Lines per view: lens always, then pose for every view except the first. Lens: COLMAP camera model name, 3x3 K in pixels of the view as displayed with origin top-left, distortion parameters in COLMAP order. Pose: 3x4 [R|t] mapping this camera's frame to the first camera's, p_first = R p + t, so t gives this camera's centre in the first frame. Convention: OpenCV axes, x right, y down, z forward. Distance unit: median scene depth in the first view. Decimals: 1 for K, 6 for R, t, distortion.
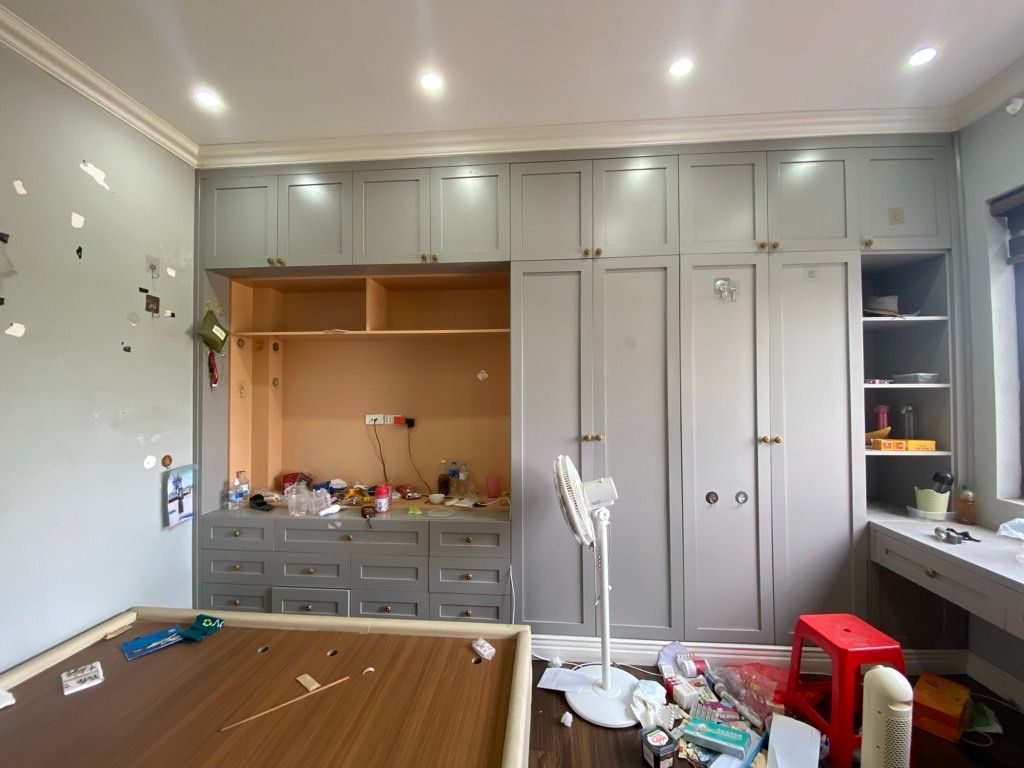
lens RADIAL K [[417.8, 0, 518.5], [0, 417.8, 380.2], [0, 0, 1]] dist [0.017862, -0.018385]
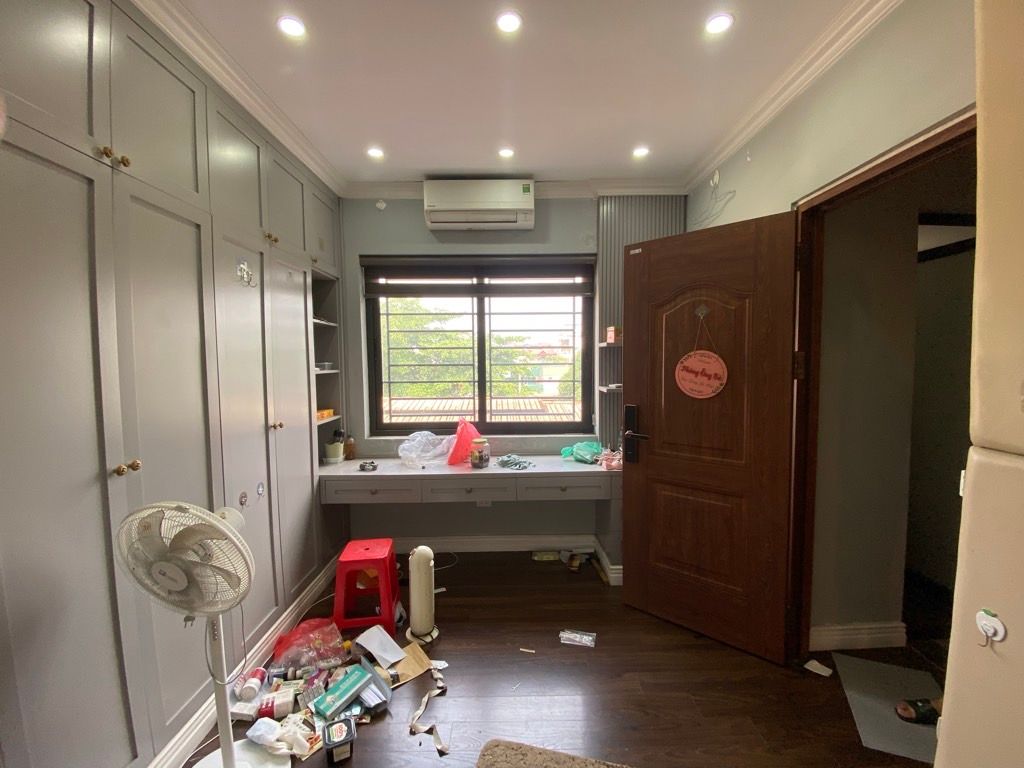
lens RADIAL K [[411.8, 0, 507.0], [0, 411.8, 382.4], [0, 0, 1]] dist [0.013881, -0.017868]
pose [[-0.081186, -0.049542, 0.995467, -0.483268], [-0.024653, 0.998558, 0.047685, -0.031807], [-0.996394, -0.020669, -0.082290, 0.521047]]
